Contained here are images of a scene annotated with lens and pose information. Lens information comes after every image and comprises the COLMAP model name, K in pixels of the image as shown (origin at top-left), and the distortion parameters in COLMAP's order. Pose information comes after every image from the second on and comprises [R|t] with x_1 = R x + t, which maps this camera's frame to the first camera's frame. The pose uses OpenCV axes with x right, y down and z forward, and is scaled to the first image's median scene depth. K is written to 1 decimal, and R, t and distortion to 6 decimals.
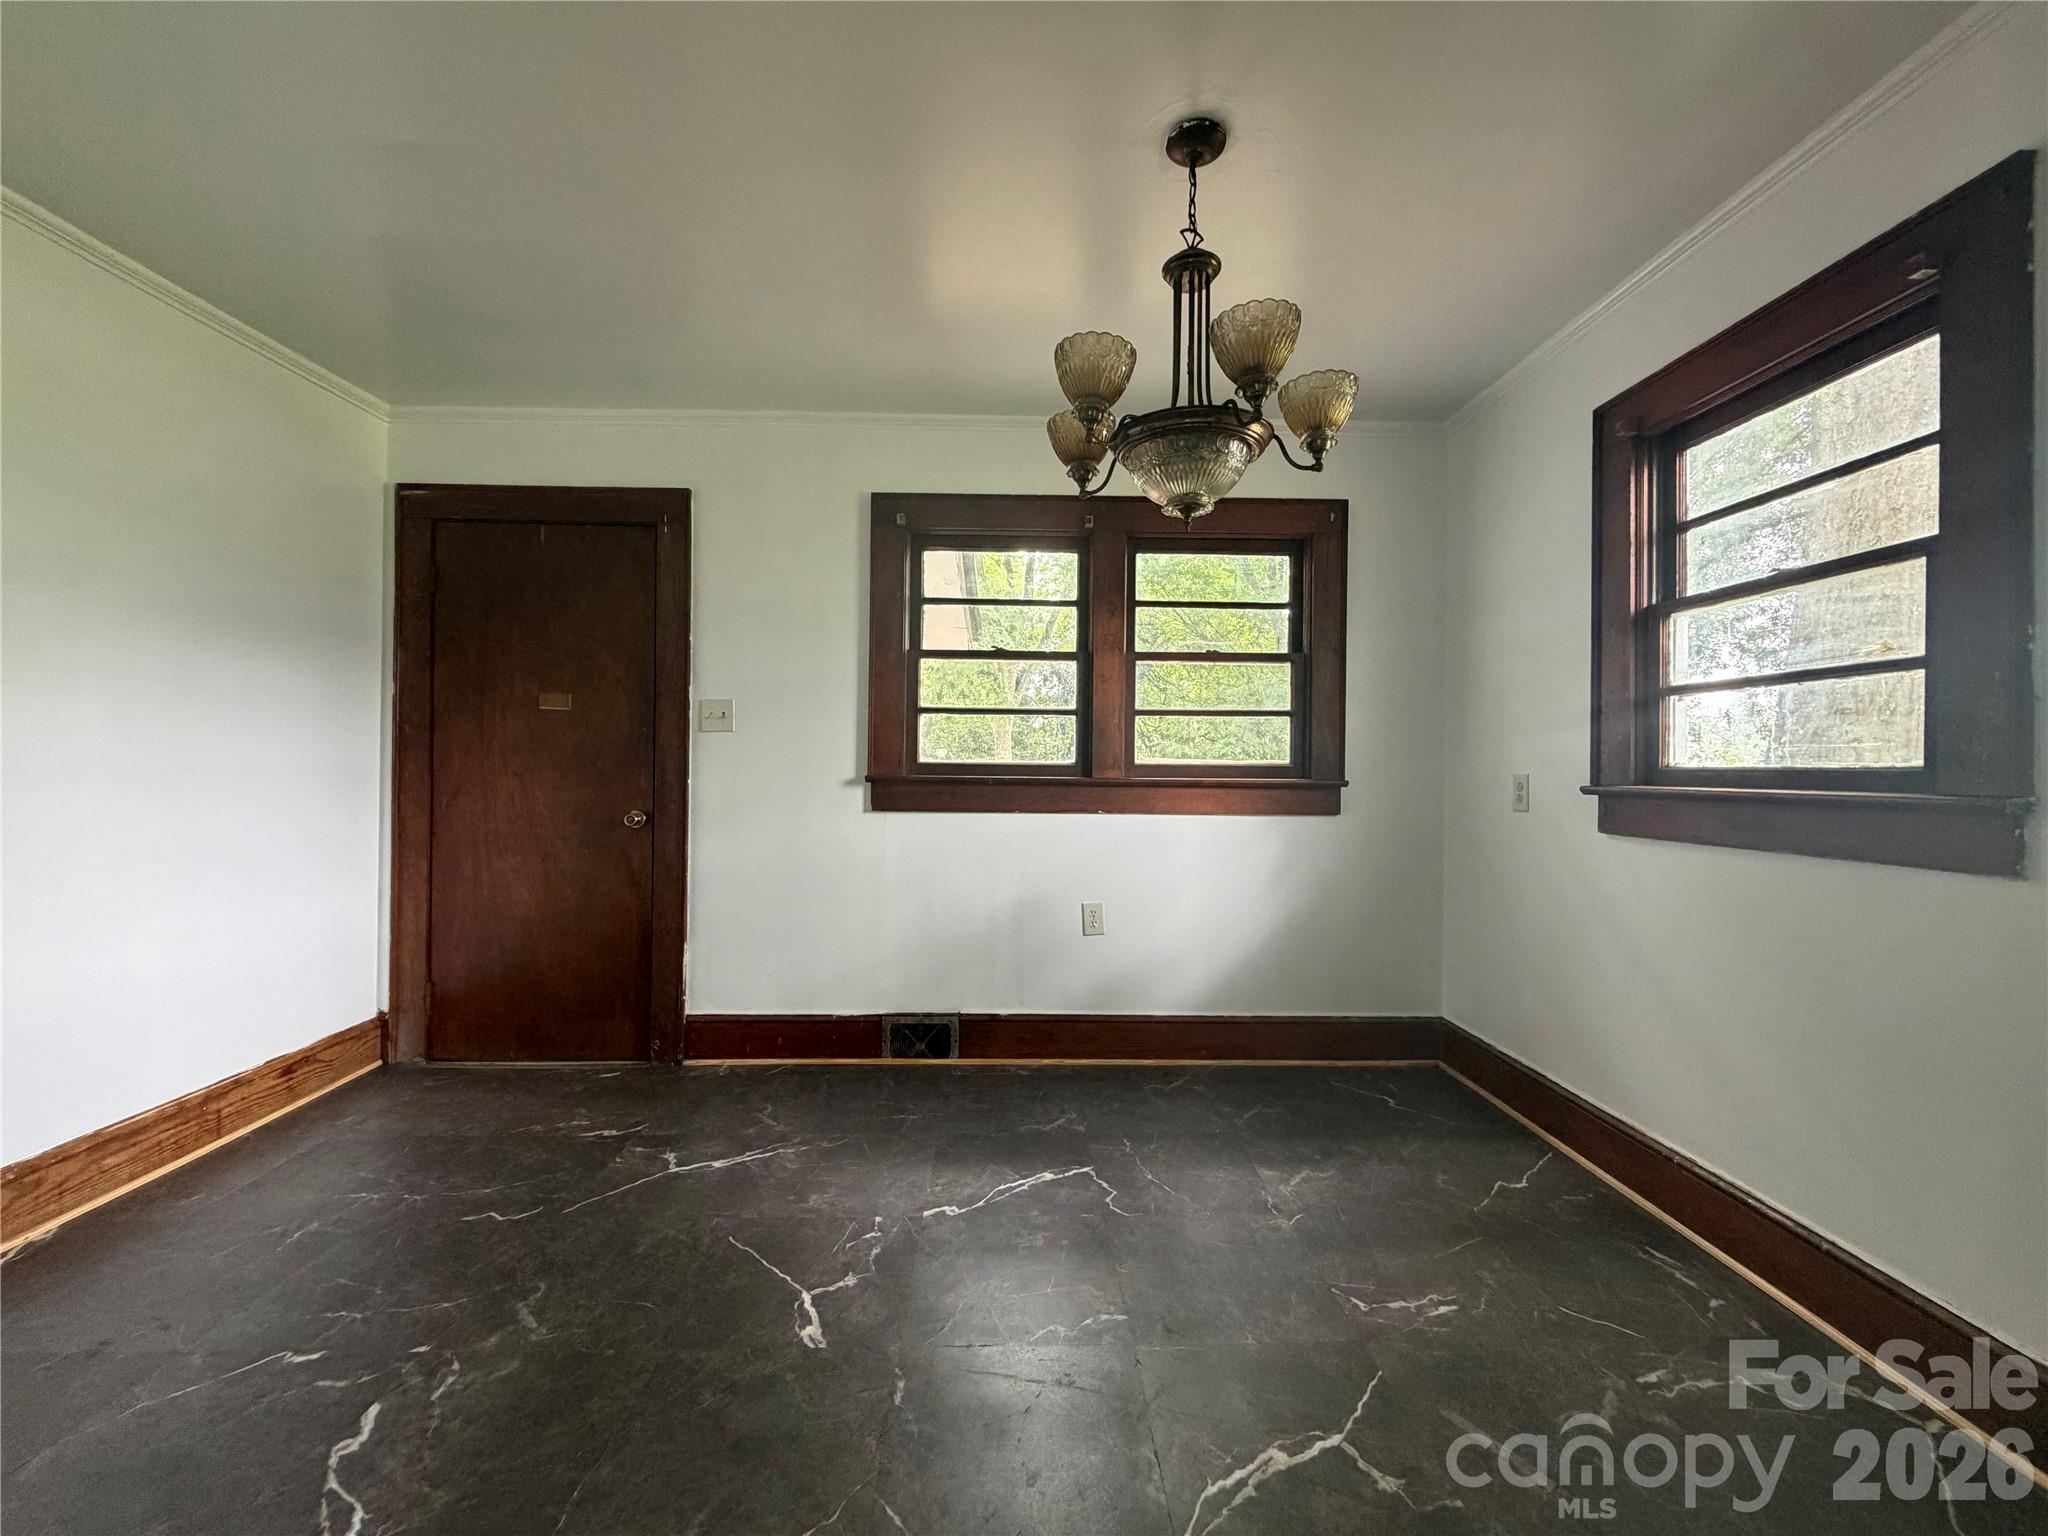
lens RADIAL K [[815.3, 0, 1021.6], [0, 815.3, 771.0], [0, 0, 1]] dist [-0.000804, 0.000277]
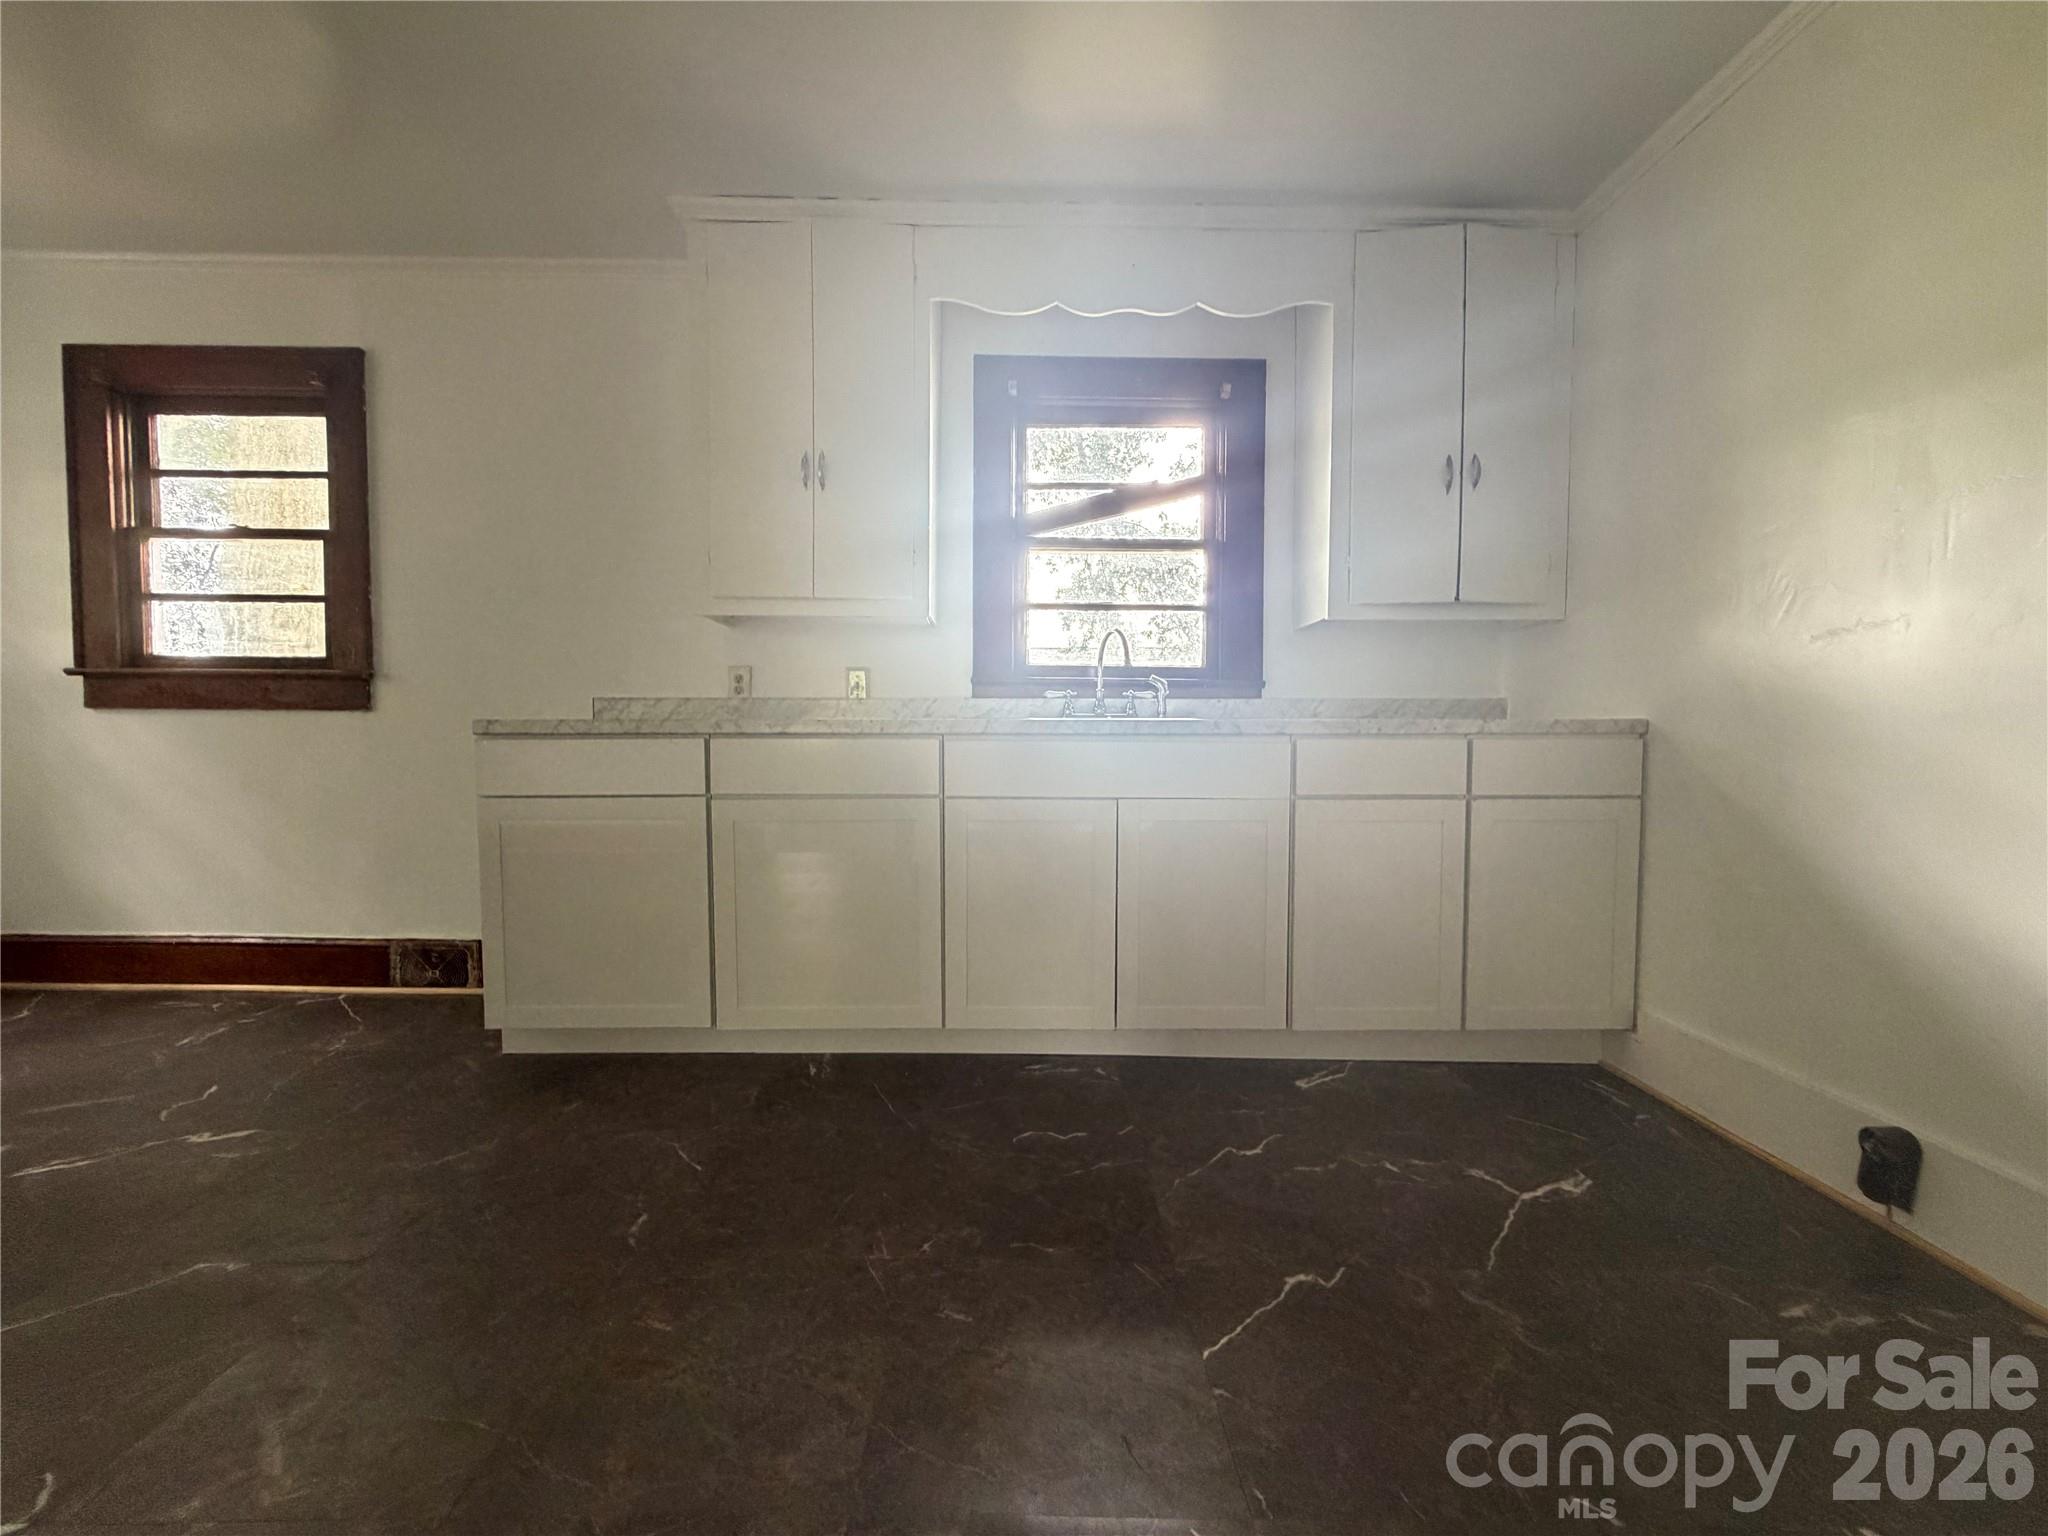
lens RADIAL K [[815.3, 0, 1021.6], [0, 815.3, 771.0], [0, 0, 1]] dist [-0.000804, 0.000277]
pose [[0.014810, -0.046312, 0.998817, -0.468270], [-0.004946, 0.998911, 0.046390, 0.105504], [-0.999878, -0.005627, 0.014565, -0.389968]]
